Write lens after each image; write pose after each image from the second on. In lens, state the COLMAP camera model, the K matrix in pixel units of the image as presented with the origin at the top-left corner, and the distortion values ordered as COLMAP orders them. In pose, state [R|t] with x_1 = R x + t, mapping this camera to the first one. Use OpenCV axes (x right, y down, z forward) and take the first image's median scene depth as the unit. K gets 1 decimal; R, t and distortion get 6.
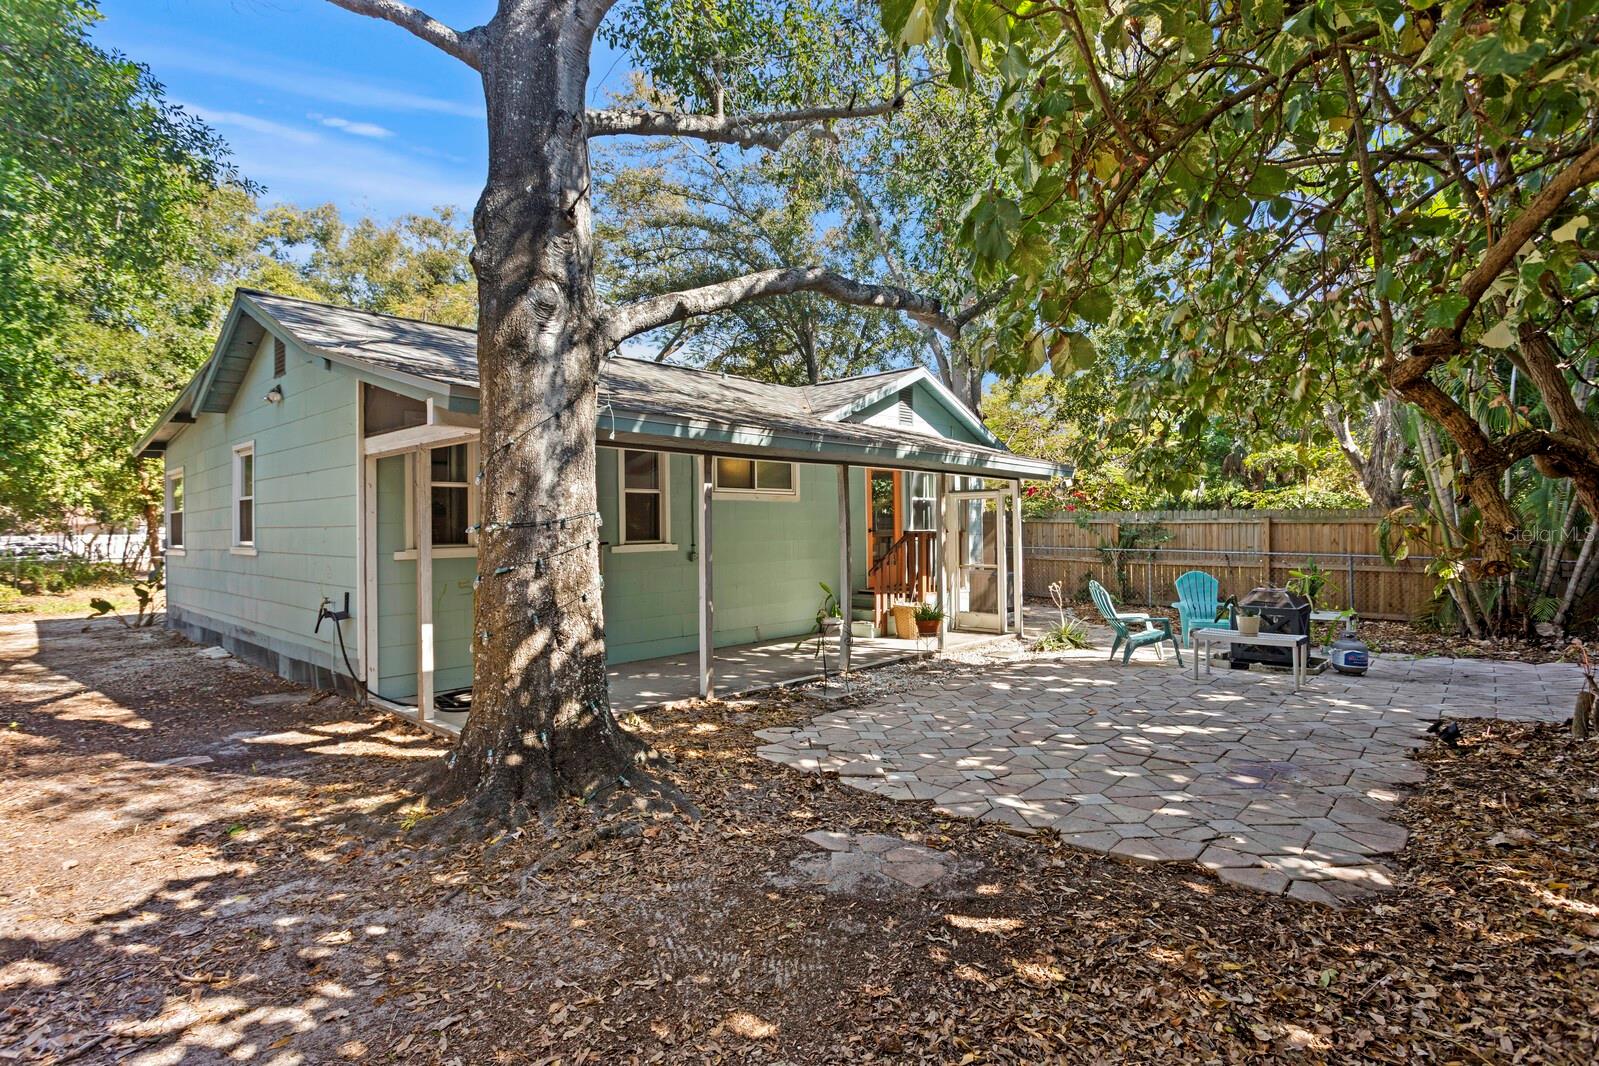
lens RADIAL K [[801.5, 0, 798.5], [0, 801.5, 528.5], [0, 0, 1]] dist [-0.010290, 0.003478]
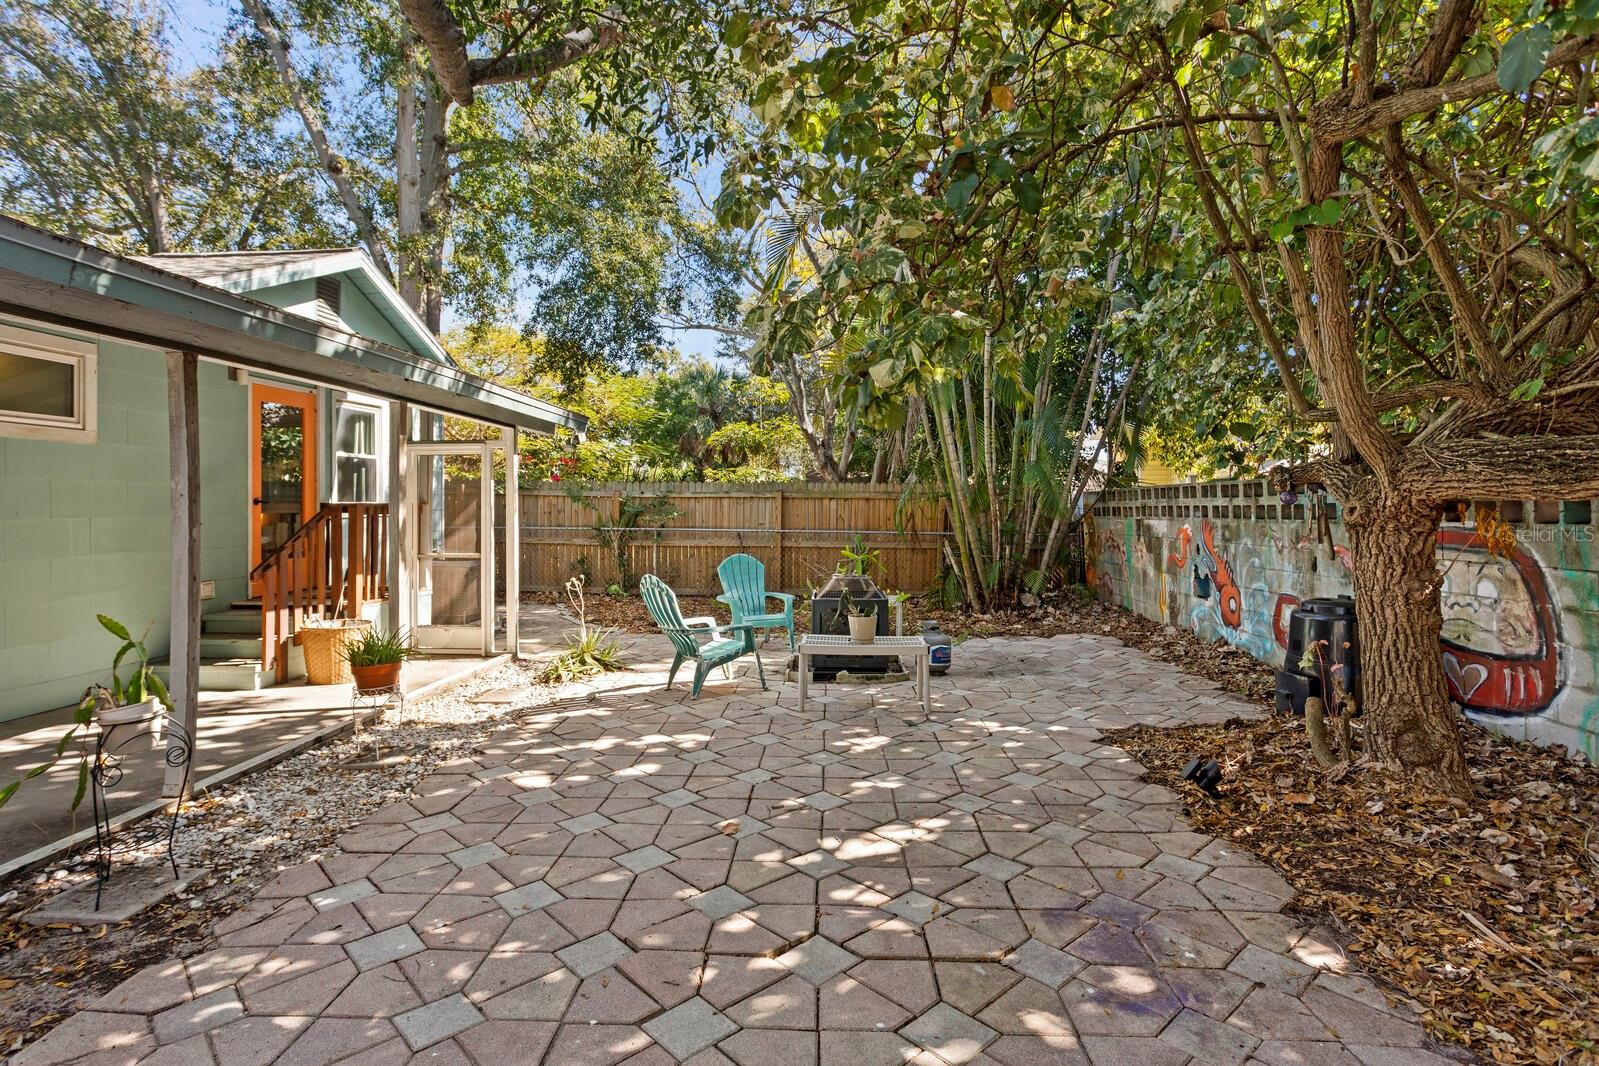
lens RADIAL K [[801.5, 0, 798.0], [0, 801.5, 489.0], [0, 0, 1]] dist [-0.010290, 0.003478]
pose [[0.778510, 0.019167, 0.627340, 0.033217], [-0.003707, 0.999657, -0.025942, 0.008202], [-0.627622, 0.017871, 0.778313, 0.315509]]
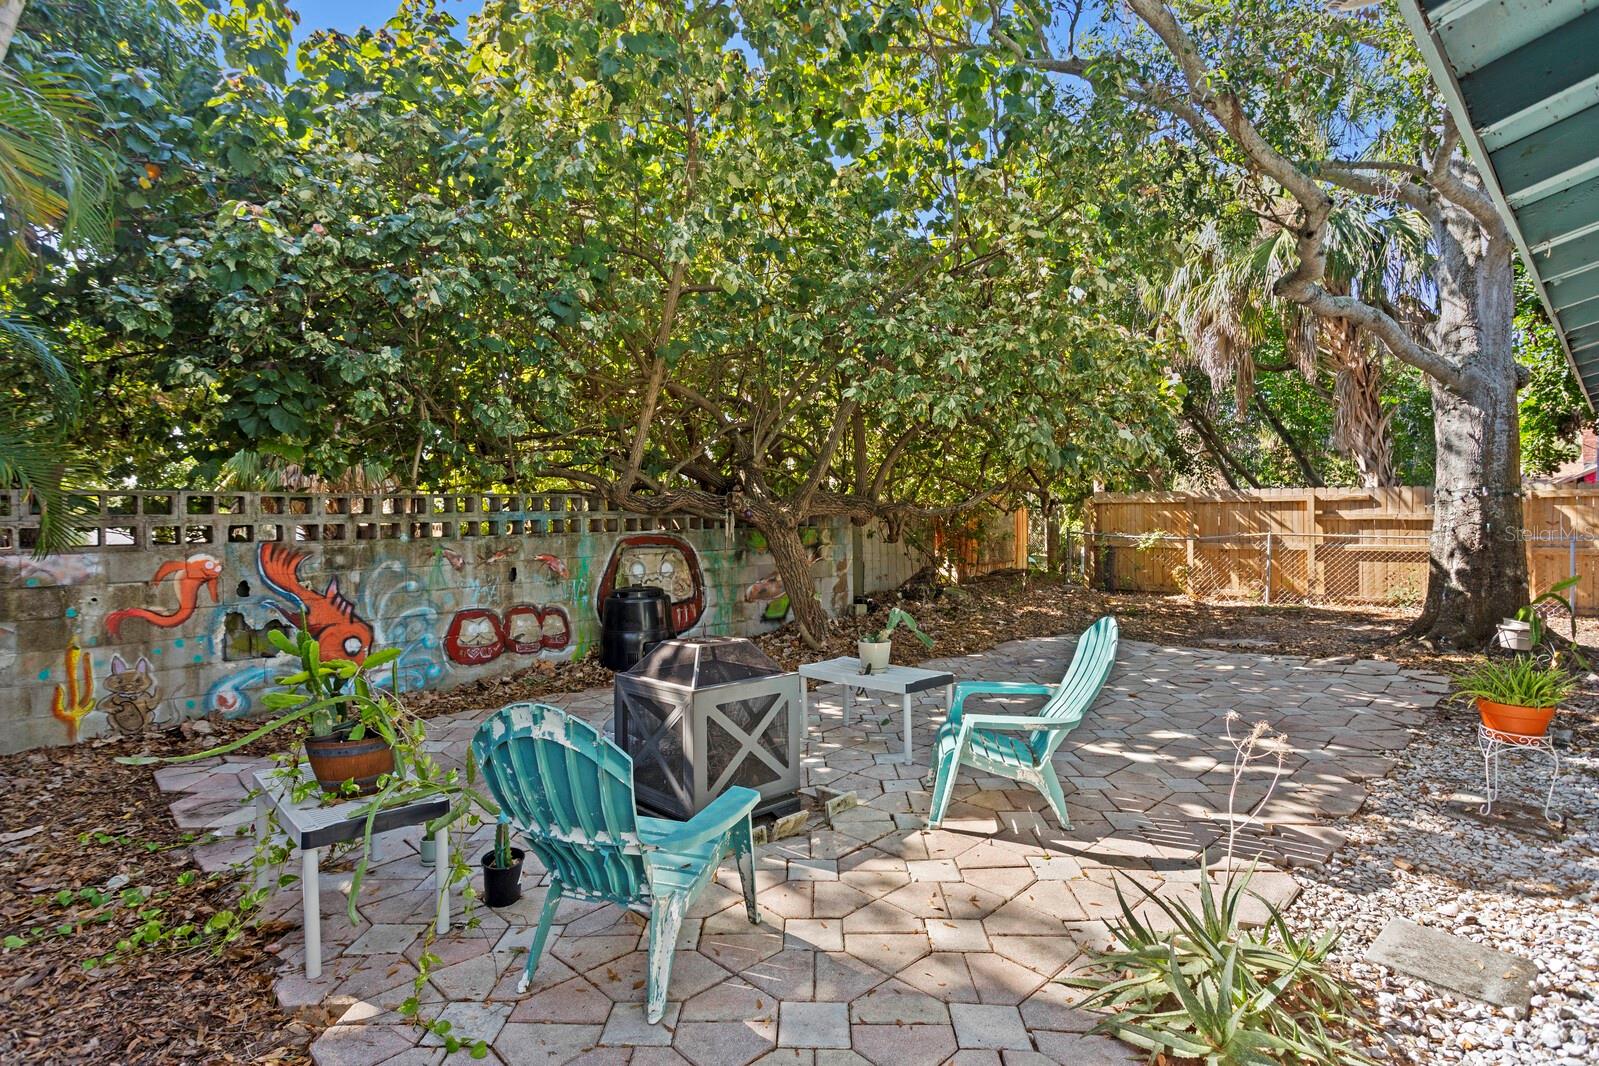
lens RADIAL K [[801.5, 0, 798.3], [0, 801.5, 529.0], [0, 0, 1]] dist [-0.010290, 0.003478]
pose [[-0.997202, 0.019883, 0.072061, 0.393222], [0.020578, 0.999749, 0.008908, 0.008445], [-0.071865, 0.010366, -0.997360, 1.129177]]
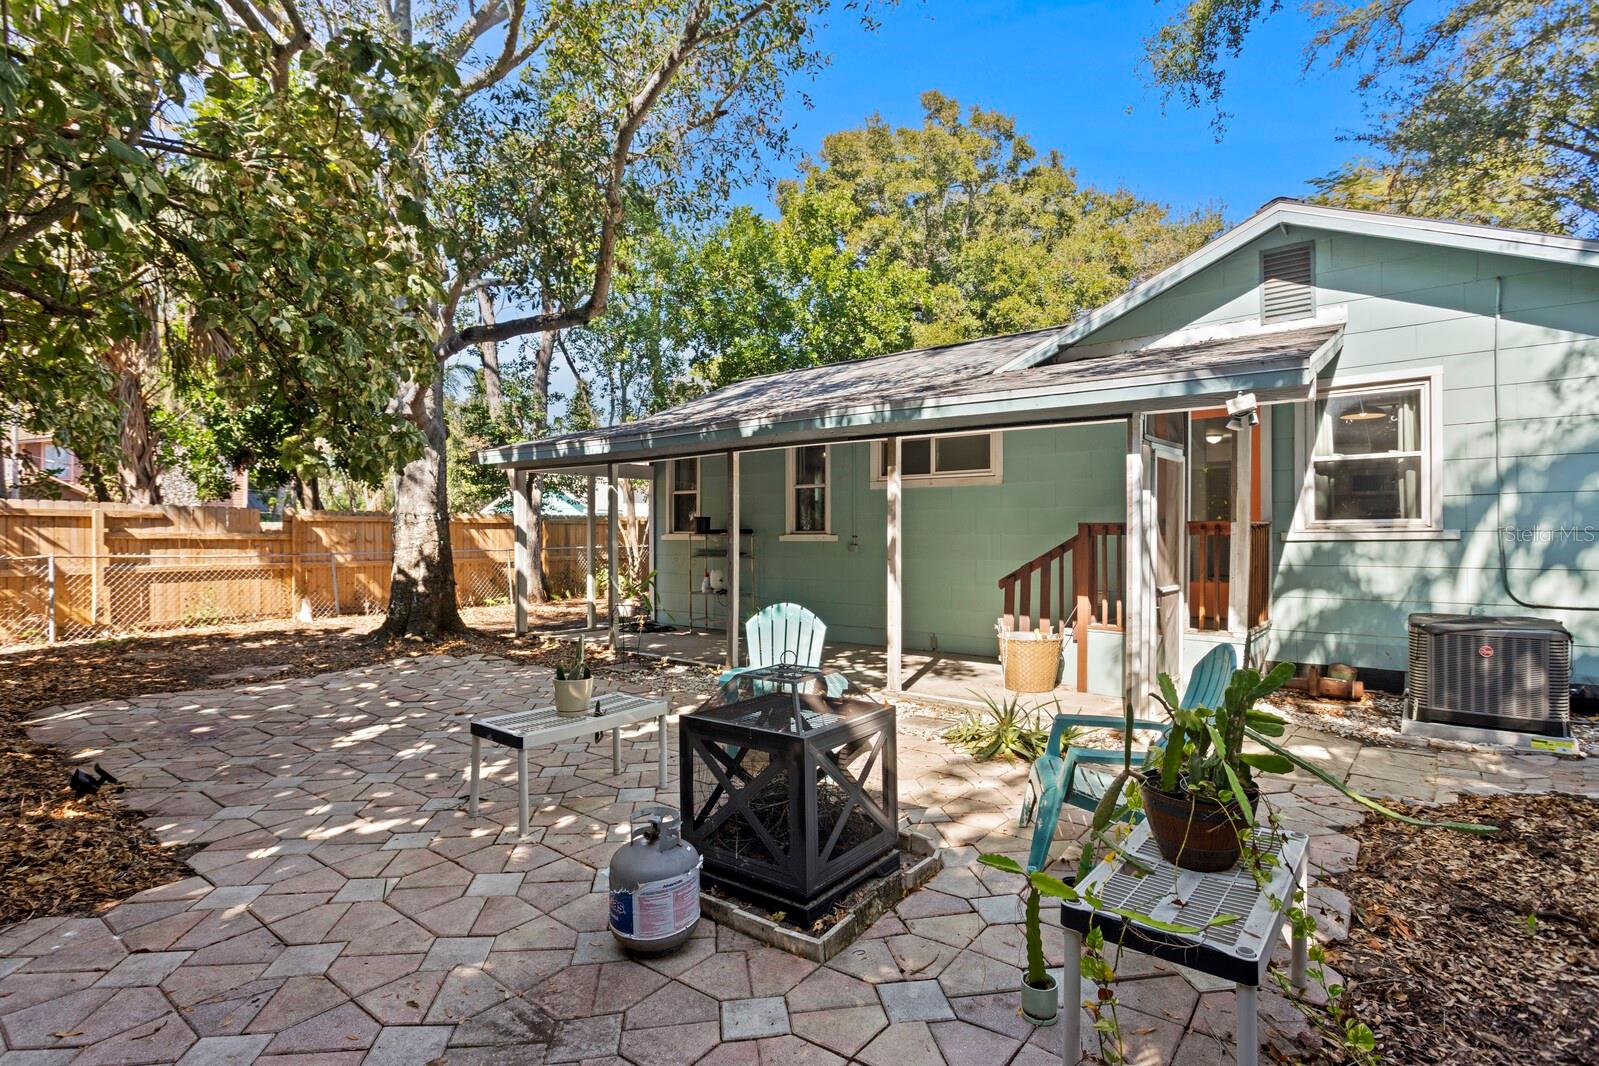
lens RADIAL K [[801.5, 0, 794.9], [0, 801.5, 531.4], [0, 0, 1]] dist [-0.010290, 0.003478]
pose [[0.062717, 0.007094, -0.998006, 0.757297], [0.001482, 0.999973, 0.007201, 0.005725], [0.998030, -0.001931, 0.062704, 0.765449]]
